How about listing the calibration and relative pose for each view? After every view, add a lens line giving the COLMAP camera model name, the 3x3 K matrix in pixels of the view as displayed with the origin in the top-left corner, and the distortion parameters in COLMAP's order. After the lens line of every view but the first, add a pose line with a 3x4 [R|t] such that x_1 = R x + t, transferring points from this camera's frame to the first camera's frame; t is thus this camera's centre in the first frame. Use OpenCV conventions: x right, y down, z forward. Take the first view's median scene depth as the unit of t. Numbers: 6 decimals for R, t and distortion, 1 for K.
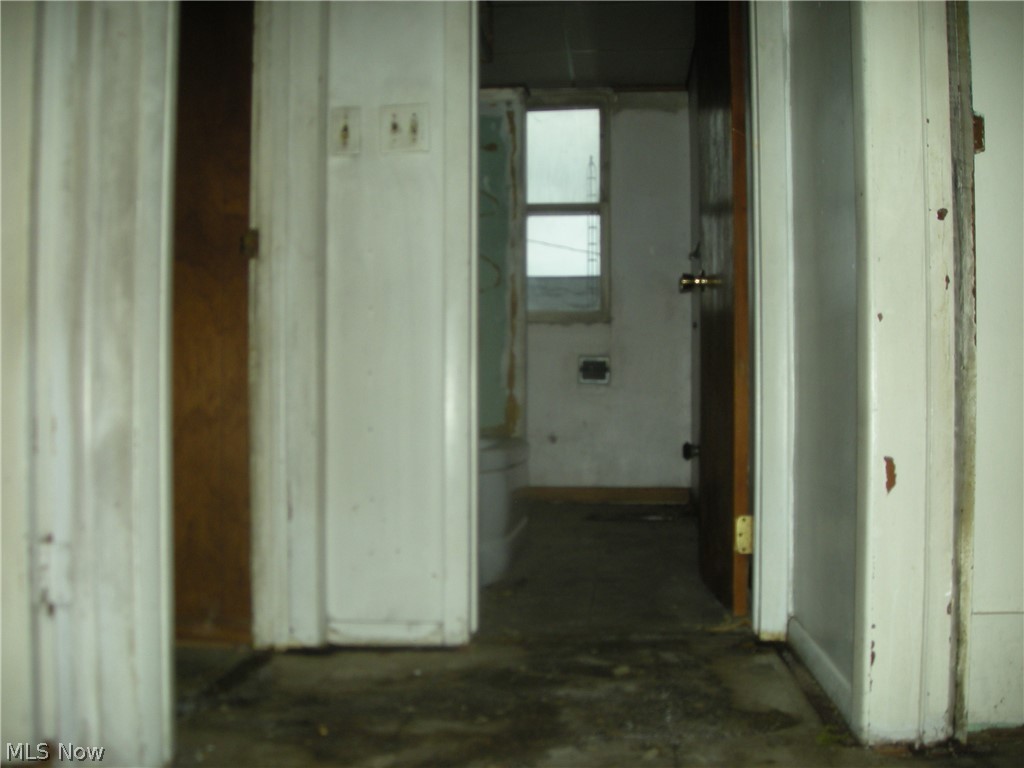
lens RADIAL K [[1025.1, 0, 512.0], [0, 1025.1, 384.0], [0, 0, 1]] dist [-0.004768, -0.004438]
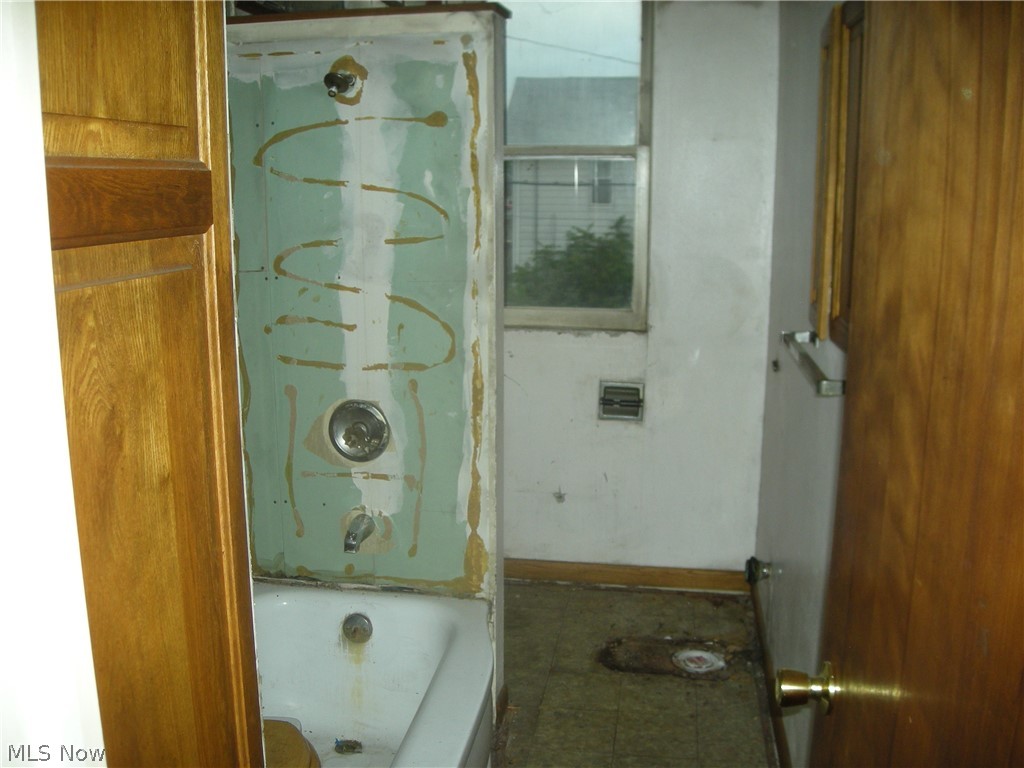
lens RADIAL K [[1025.1, 0, 512.0], [0, 1025.1, 384.0], [0, 0, 1]] dist [-0.004768, -0.004438]
pose [[0.998673, 0.007236, -0.050996, 0.052070], [0.003212, 0.979405, 0.201879, -0.201513], [0.051407, -0.201775, 0.978082, 0.410198]]
